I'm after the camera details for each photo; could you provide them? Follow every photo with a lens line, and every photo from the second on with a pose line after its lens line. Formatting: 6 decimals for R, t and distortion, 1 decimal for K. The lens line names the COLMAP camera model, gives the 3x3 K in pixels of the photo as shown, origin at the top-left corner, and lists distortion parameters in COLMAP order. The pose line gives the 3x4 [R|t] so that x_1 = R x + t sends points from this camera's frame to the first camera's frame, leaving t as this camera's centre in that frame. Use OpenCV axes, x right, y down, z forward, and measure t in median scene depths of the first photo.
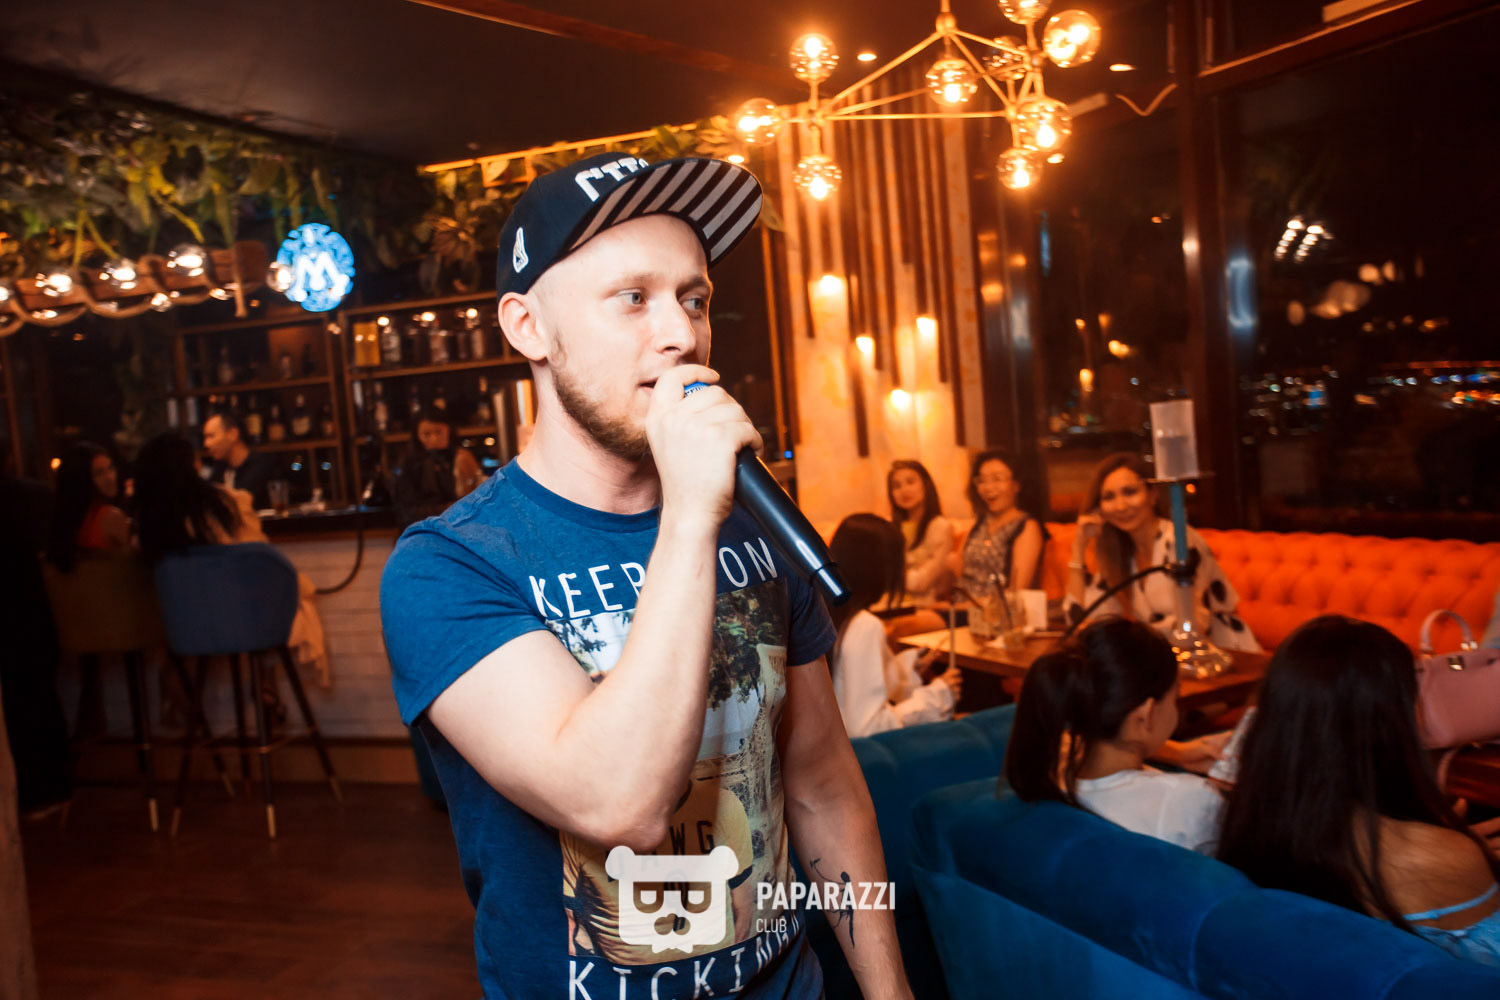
lens RADIAL K [[1478.0, 0, 749.9], [0, 1478.0, 499.8], [0, 0, 1]] dist [-0.002039, 0.000000]
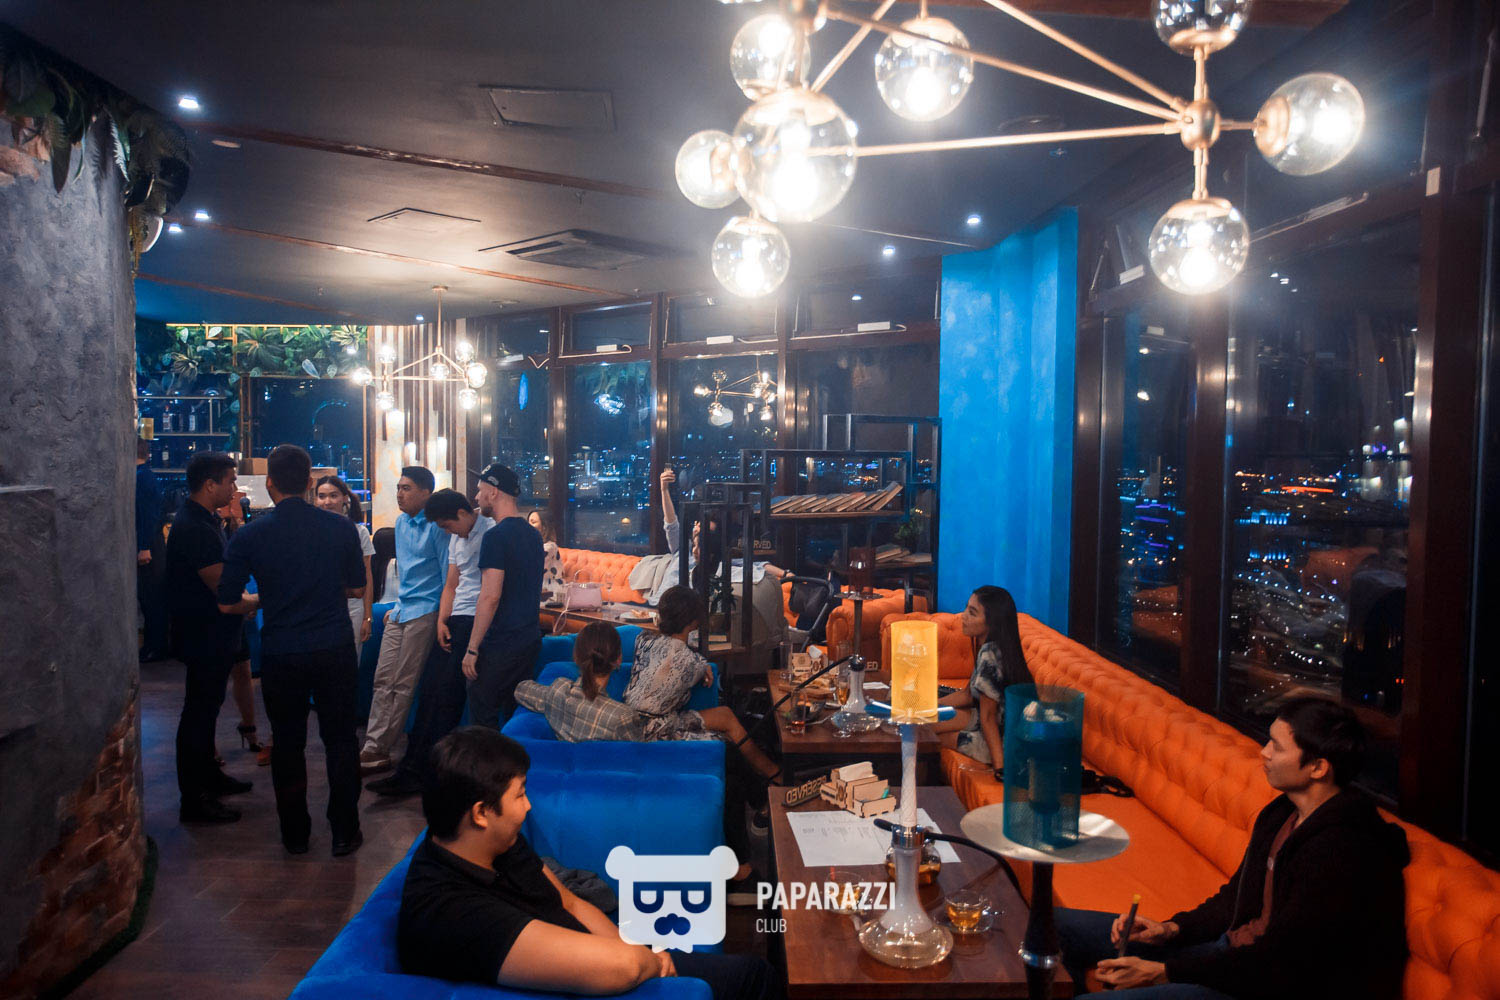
lens RADIAL K [[1127.6, 0, 749.5], [0, 1127.6, 497.2], [0, 0, 1]] dist [-0.006022, -0.001119]
pose [[0.936879, 0.075685, 0.341365, -0.009274], [-0.066348, 0.997036, -0.038961, -0.006640], [-0.343302, 0.013853, 0.939123, -0.549604]]
